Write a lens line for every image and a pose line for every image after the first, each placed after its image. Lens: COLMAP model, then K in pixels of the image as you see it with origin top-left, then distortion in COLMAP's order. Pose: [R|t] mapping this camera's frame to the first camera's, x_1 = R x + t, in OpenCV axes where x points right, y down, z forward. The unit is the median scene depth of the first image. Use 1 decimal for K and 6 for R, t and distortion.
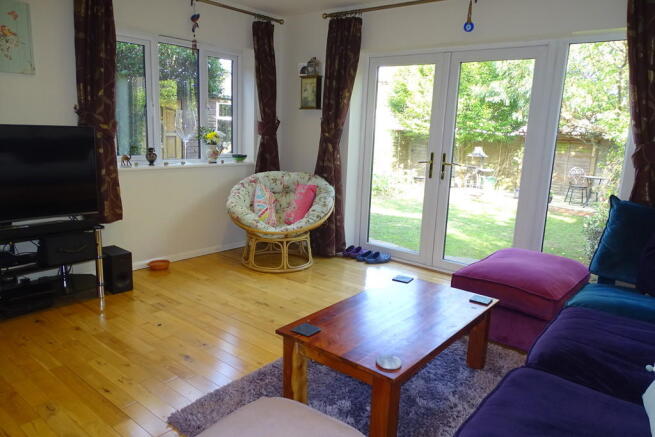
lens RADIAL K [[474.2, 0, 328.8], [0, 474.2, 217.4], [0, 0, 1]] dist [0.009432, 0.004523]
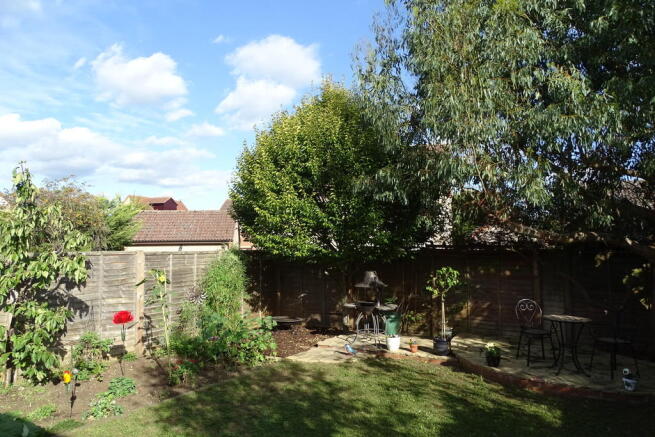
lens RADIAL K [[474.2, 0, 330.9], [0, 474.2, 215.6], [0, 0, 1]] dist [0.009432, 0.004523]
pose [[0.978227, -0.034280, 0.204688, 0.387092], [0.082948, 0.968645, -0.234194, -0.218562], [-0.190241, 0.246073, 0.950398, 1.108946]]
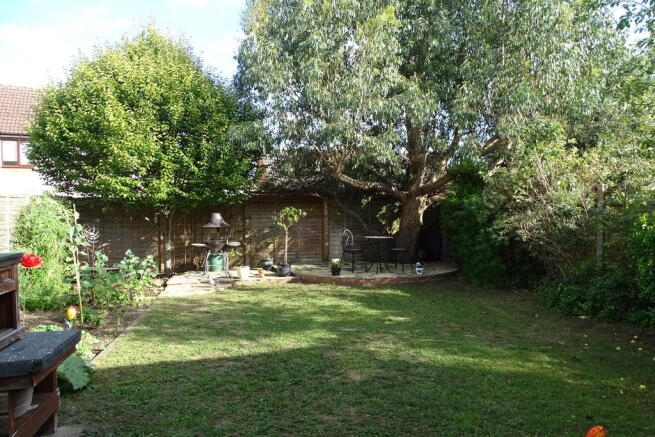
lens RADIAL K [[474.2, 0, 327.1], [0, 474.2, 219.8], [0, 0, 1]] dist [0.009432, 0.004523]
pose [[0.602137, -0.073911, 0.794965, -0.423276], [0.183376, 0.981889, -0.047607, -0.213895], [-0.777049, 0.174443, 0.604785, 1.278344]]
